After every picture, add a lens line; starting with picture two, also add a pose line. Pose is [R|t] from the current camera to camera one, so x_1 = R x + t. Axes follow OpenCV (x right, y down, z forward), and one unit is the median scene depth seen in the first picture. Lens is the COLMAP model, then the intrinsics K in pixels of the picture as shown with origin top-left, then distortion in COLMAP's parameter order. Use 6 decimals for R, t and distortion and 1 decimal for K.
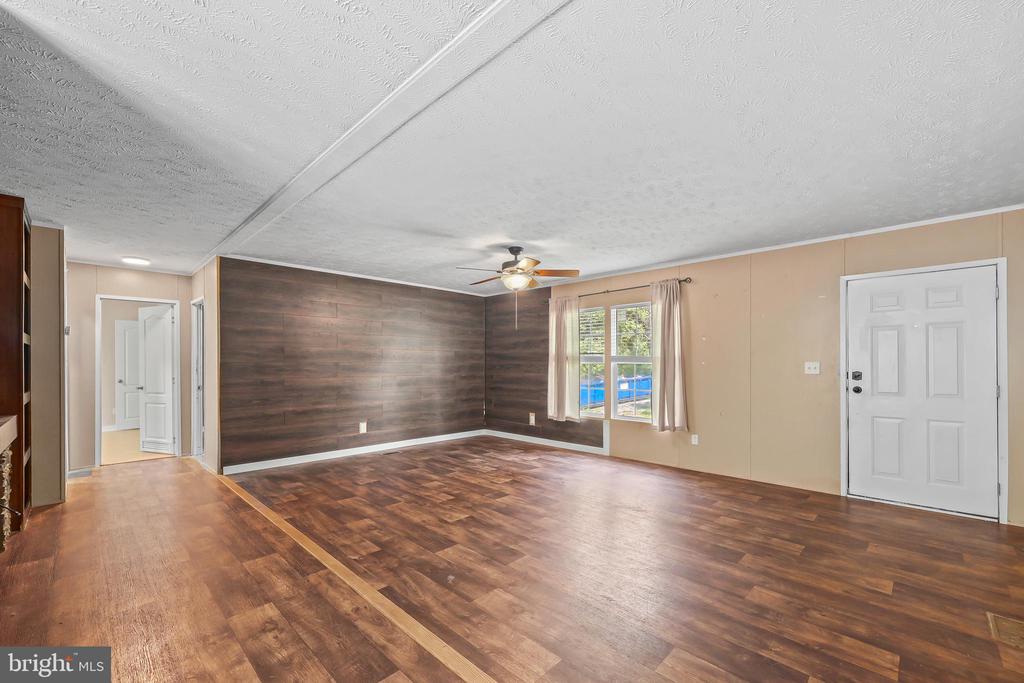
lens RADIAL K [[425.8, 0, 512.7], [0, 425.8, 363.7], [0, 0, 1]] dist [0.001948, 0.000235]
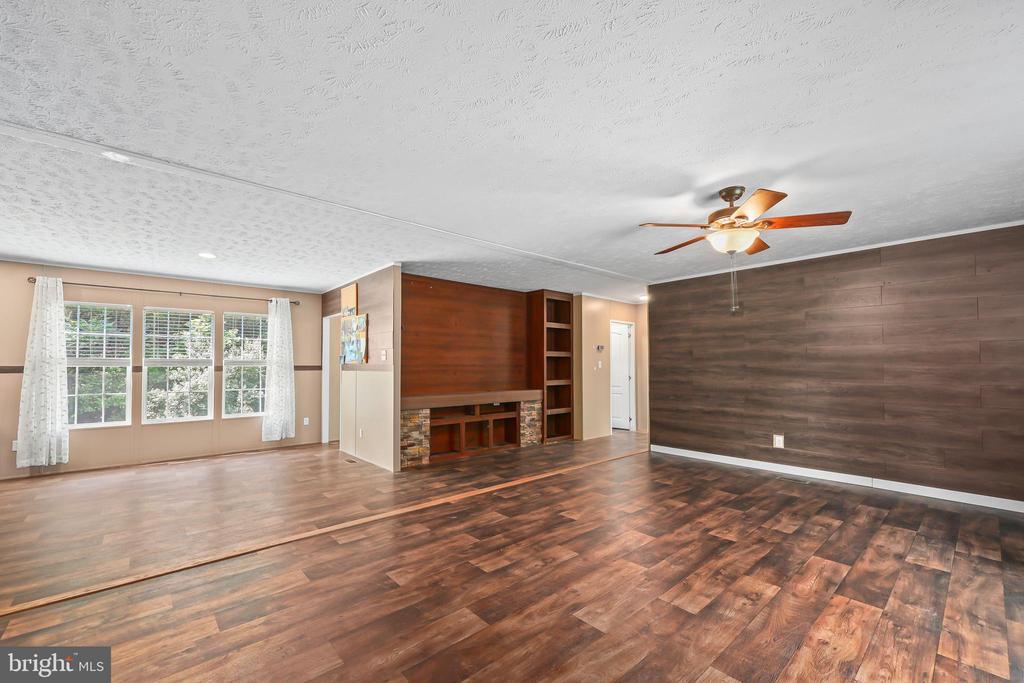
lens RADIAL K [[416.8, 0, 515.6], [0, 416.8, 321.4], [0, 0, 1]] dist [0.002559, 0.000387]
pose [[-0.065575, -0.109739, -0.991795, 0.552809], [0.002642, 0.993912, -0.110148, 0.003859], [0.997844, -0.009843, -0.064886, 0.559098]]
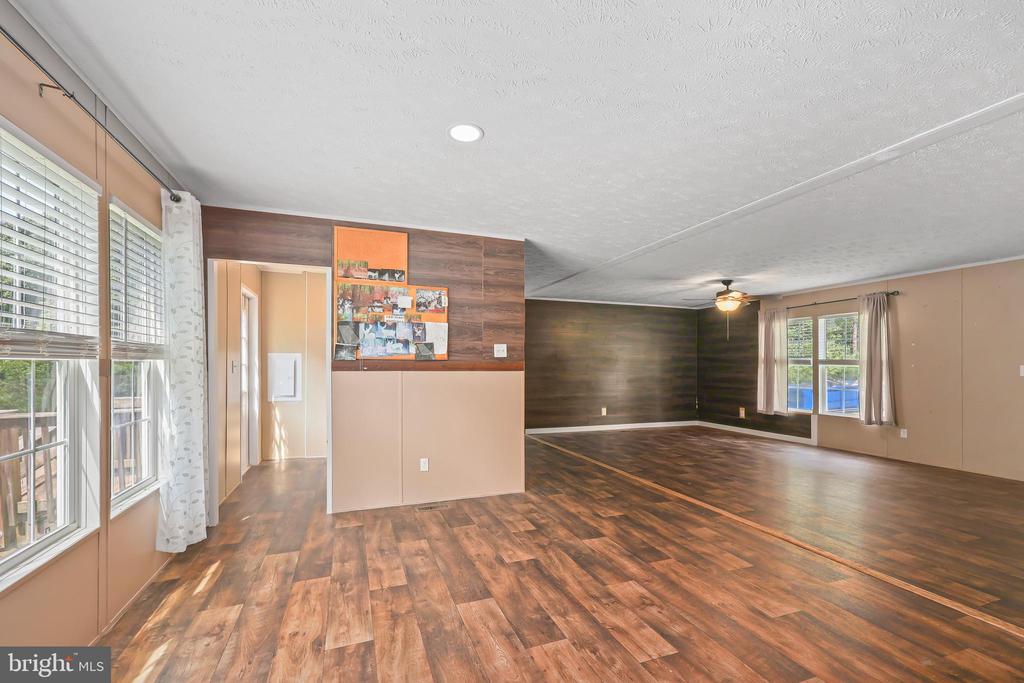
lens RADIAL K [[439.2, 0, 512.2], [0, 439.2, 362.3], [0, 0, 1]] dist [0.003690, 0.000261]
pose [[0.903957, 0.000493, -0.427622, -0.011337], [-0.002977, 0.999982, -0.005140, -0.001657], [0.427612, 0.005919, 0.903943, -0.438836]]
